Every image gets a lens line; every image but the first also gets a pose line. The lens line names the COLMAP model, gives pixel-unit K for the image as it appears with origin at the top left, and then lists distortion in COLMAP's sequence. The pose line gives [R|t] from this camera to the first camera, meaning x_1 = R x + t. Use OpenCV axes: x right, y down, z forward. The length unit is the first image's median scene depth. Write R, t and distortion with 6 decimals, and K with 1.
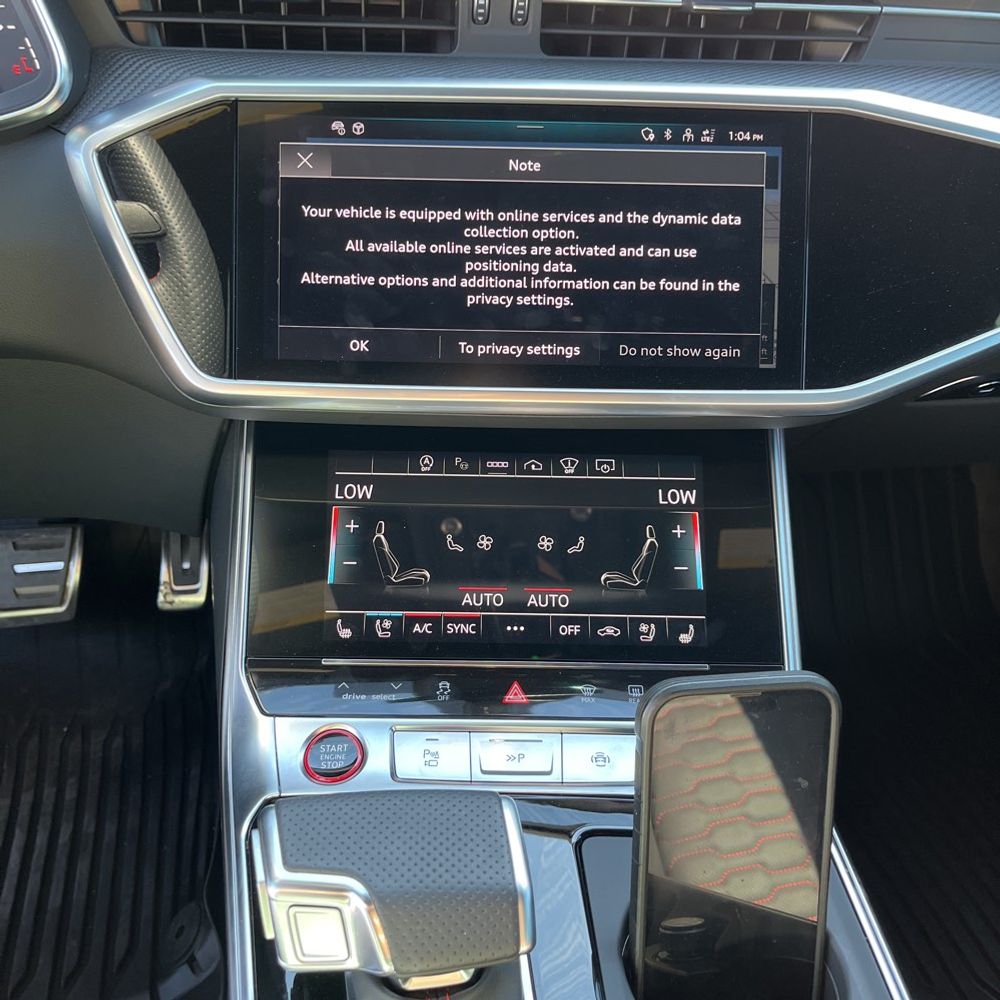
lens RADIAL K [[1016.9, 0, 497.2], [0, 1016.9, 506.3], [0, 0, 1]] dist [0.044197, -0.044144]
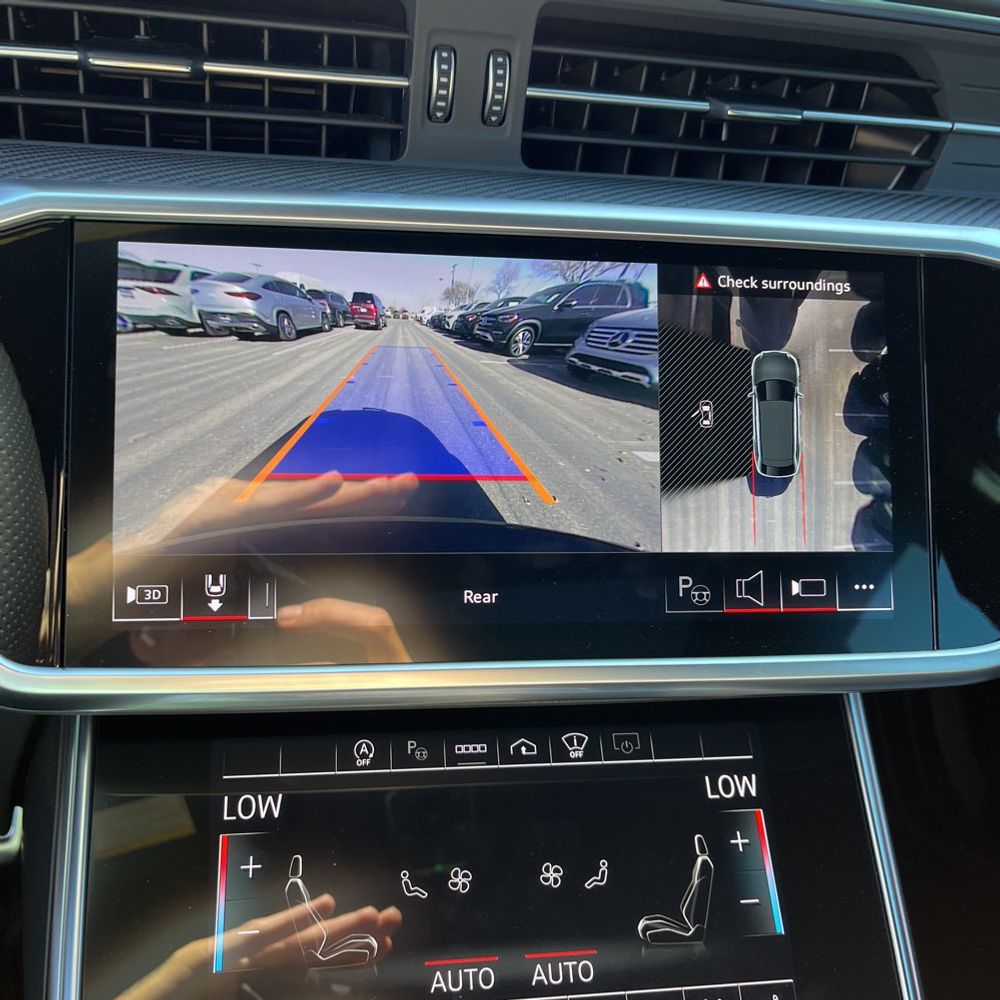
lens RADIAL K [[1016.9, 0, 497.2], [0, 1016.9, 506.3], [0, 0, 1]] dist [0.044197, -0.044144]
pose [[0.989292, -0.014164, 0.145264, -0.079087], [0.028405, 0.994934, -0.096433, -0.136843], [-0.143162, 0.099527, 0.984682, 0.322415]]
